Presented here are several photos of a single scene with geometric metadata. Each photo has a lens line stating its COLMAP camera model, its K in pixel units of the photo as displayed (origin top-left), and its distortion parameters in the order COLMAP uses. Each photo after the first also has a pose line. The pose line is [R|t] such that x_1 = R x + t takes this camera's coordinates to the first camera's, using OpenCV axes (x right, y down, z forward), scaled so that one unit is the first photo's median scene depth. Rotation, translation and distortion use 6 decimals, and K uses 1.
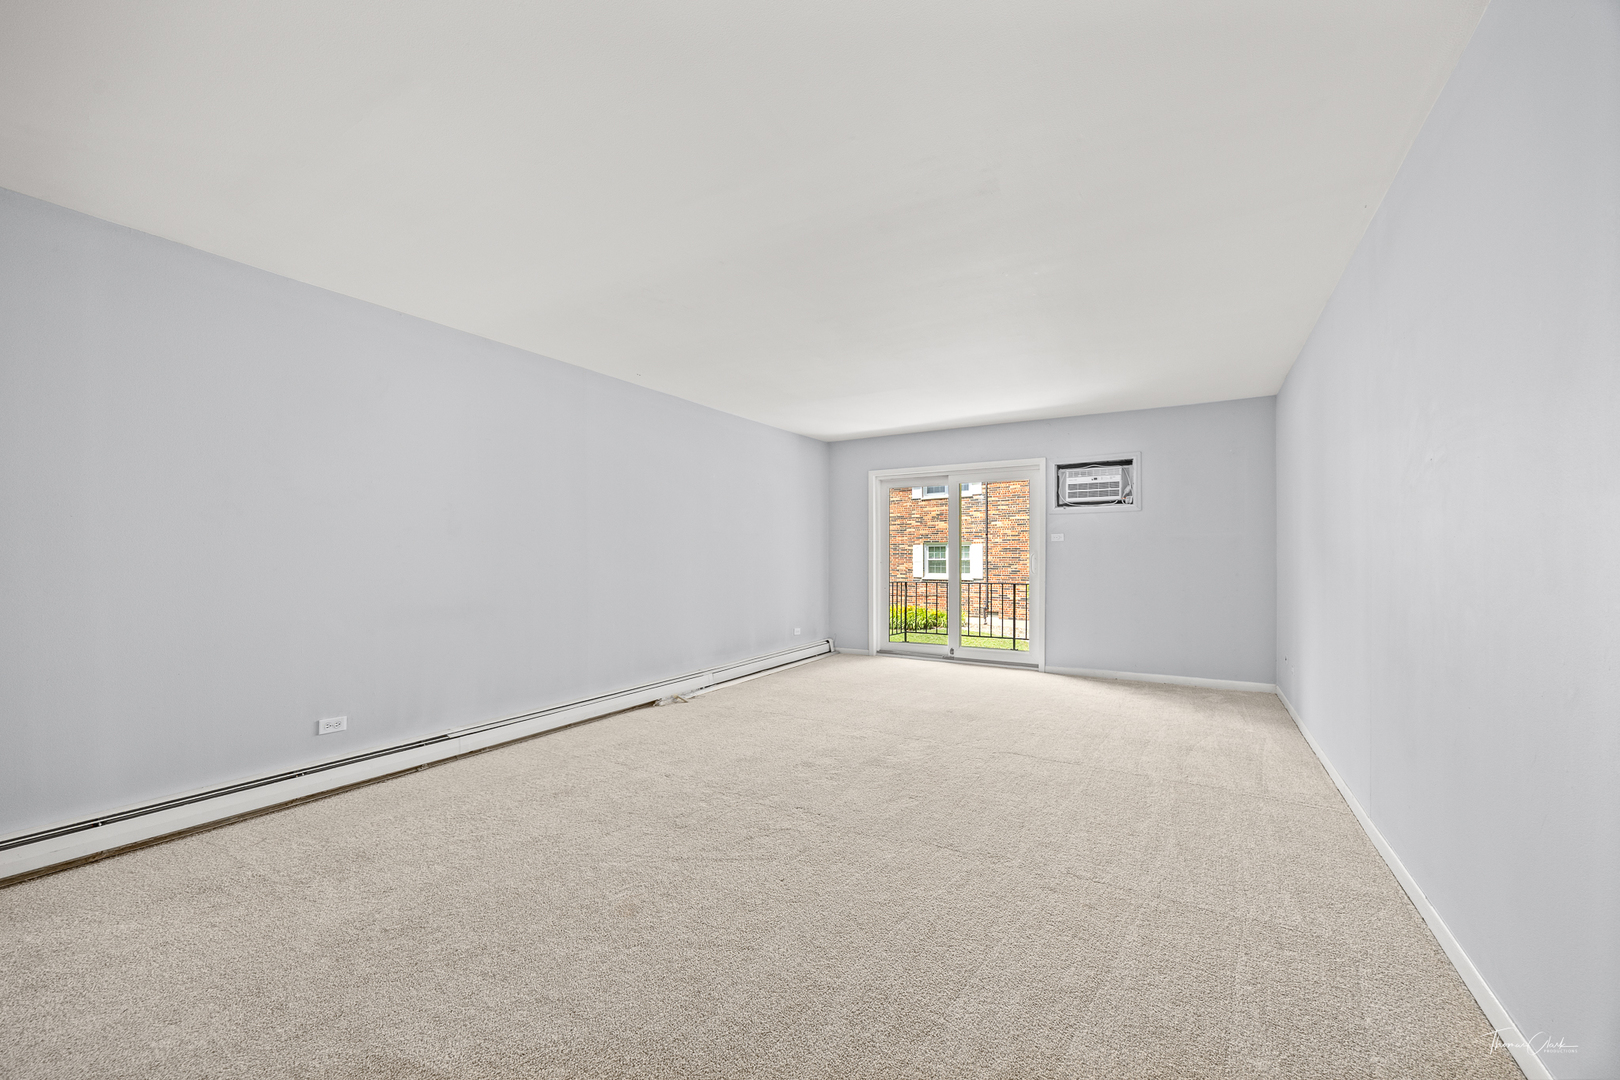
lens RADIAL K [[623.3, 0, 810.5], [0, 623.3, 556.0], [0, 0, 1]] dist [0.000917, -0.001105]
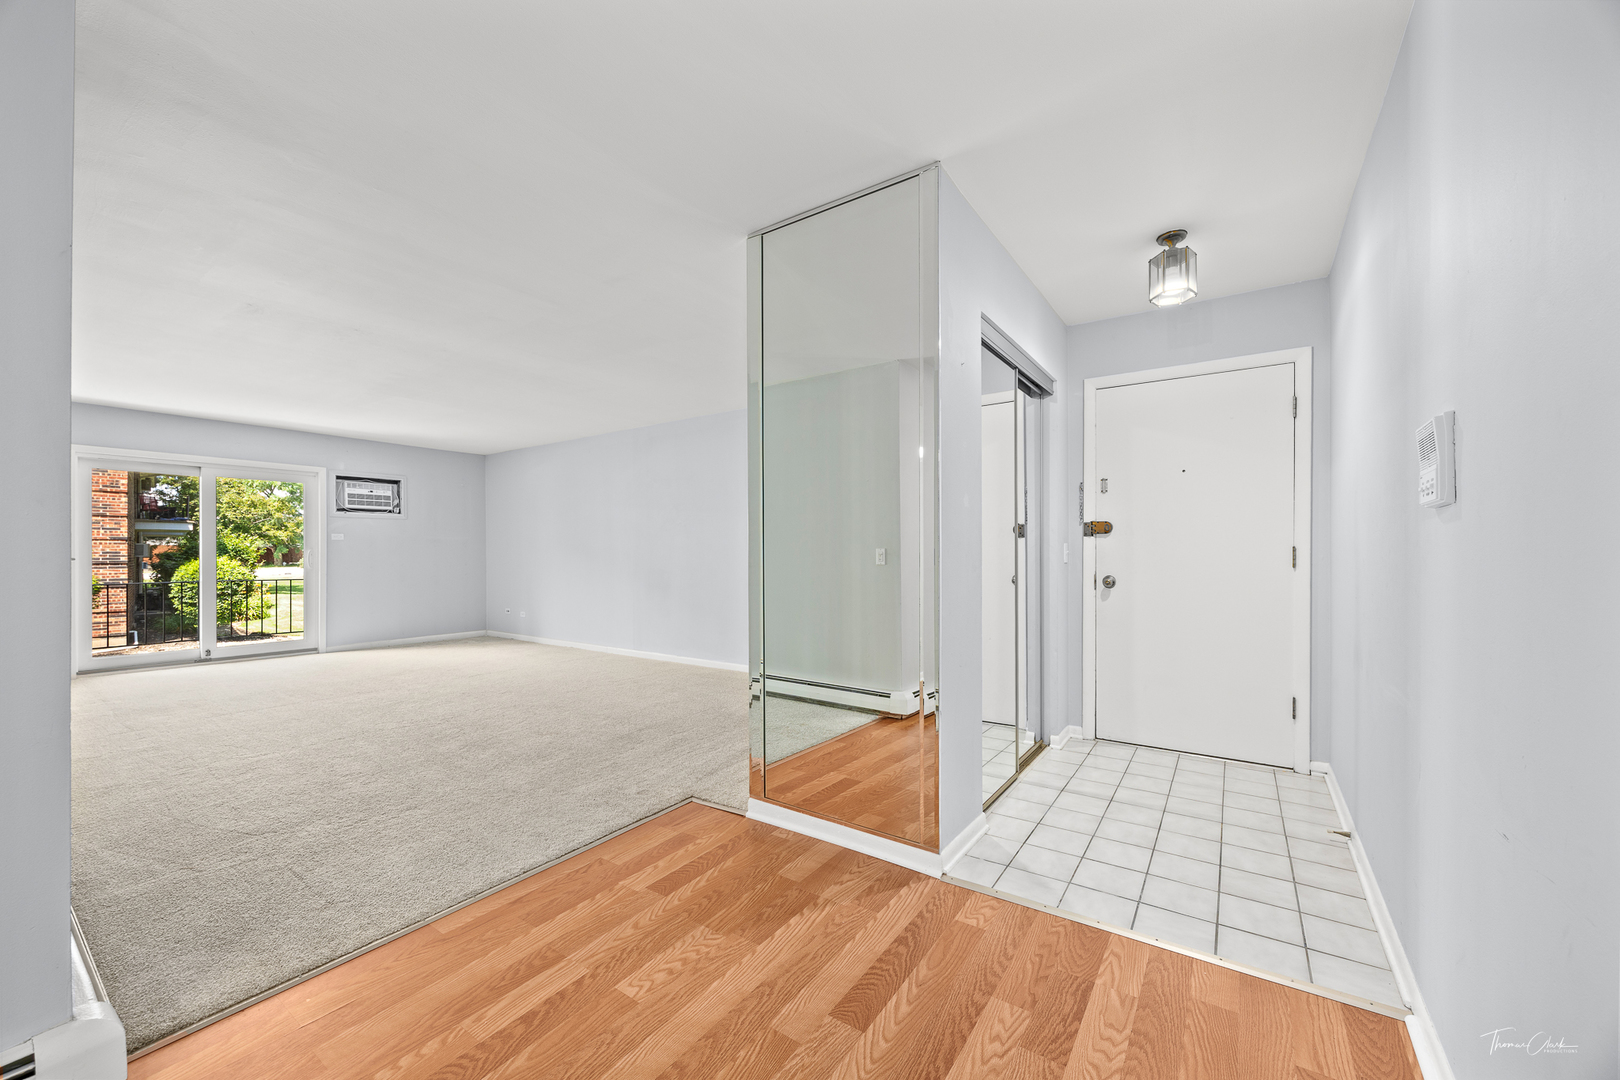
lens RADIAL K [[623.3, 0, 812.1], [0, 623.3, 554.6], [0, 0, 1]] dist [0.000917, -0.001105]
pose [[0.064825, -0.002710, 0.997893, -0.718750], [0.001543, 0.999995, 0.002616, 0.002630], [-0.997895, 0.001370, 0.064829, 0.021377]]
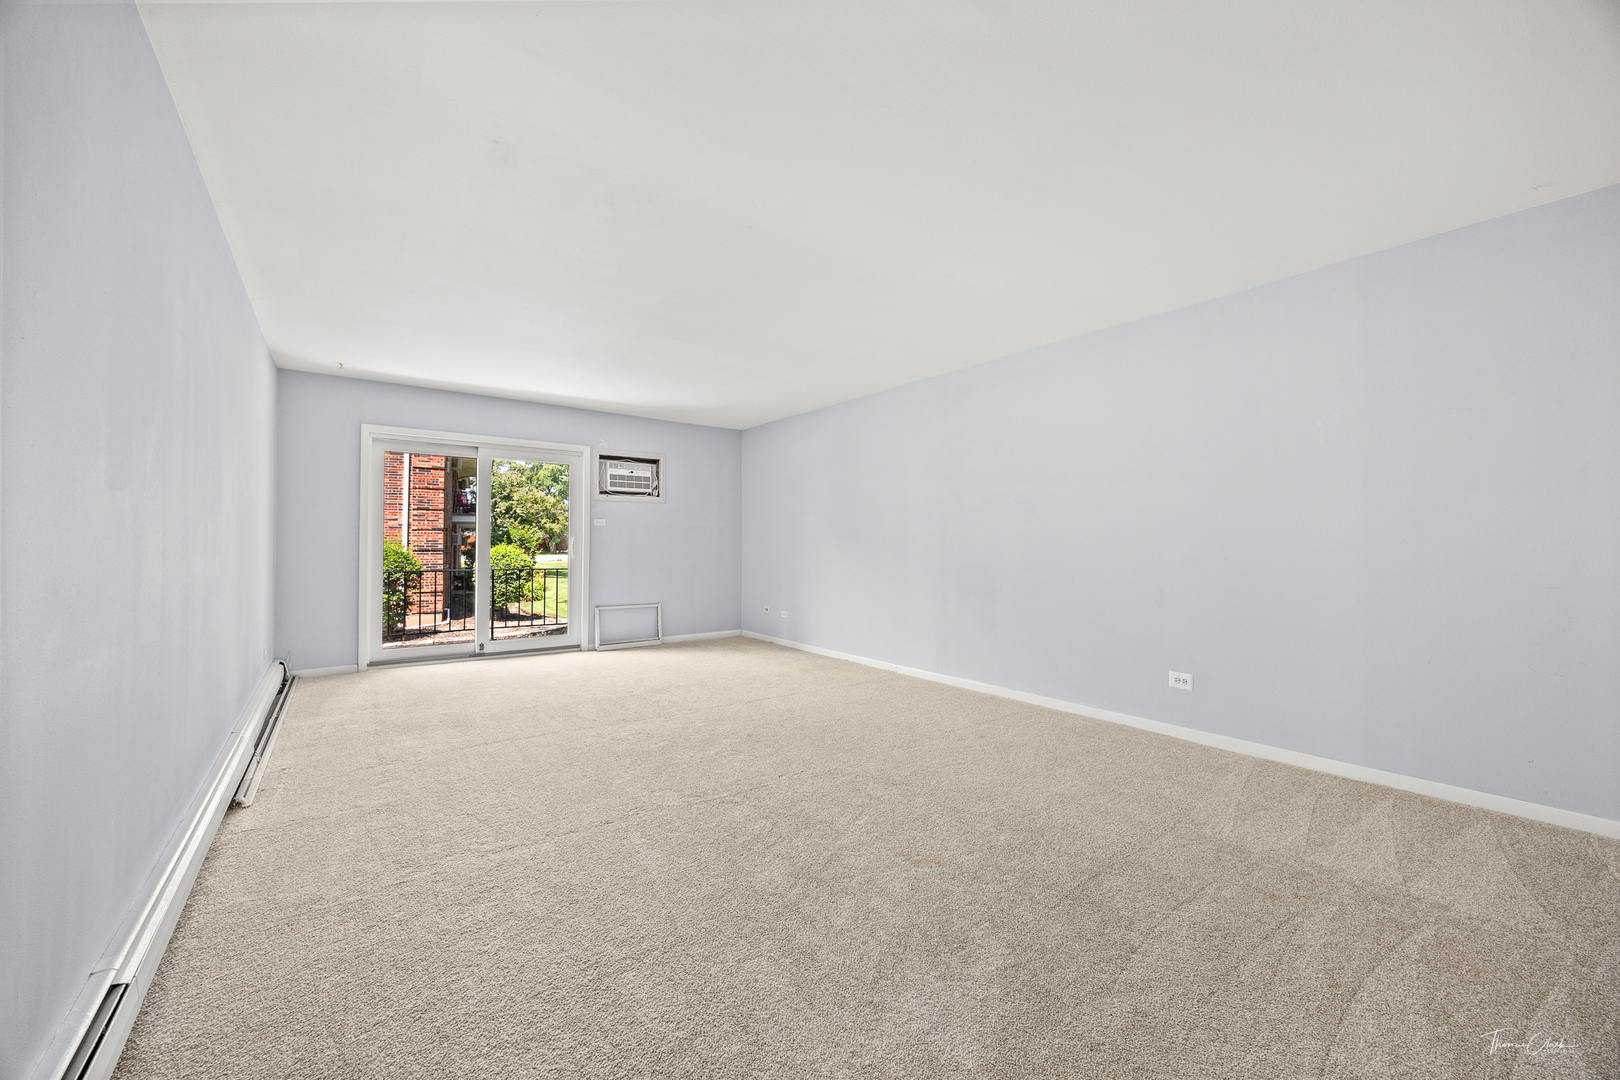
lens RADIAL K [[623.3, 0, 806.4], [0, 623.3, 537.9], [0, 0, 1]] dist [0.000917, -0.001105]
pose [[0.378156, 0.012106, 0.925663, -0.453640], [-0.004234, 0.999927, -0.011347, 0.007264], [-0.925732, 0.000371, 0.378179, 0.262445]]
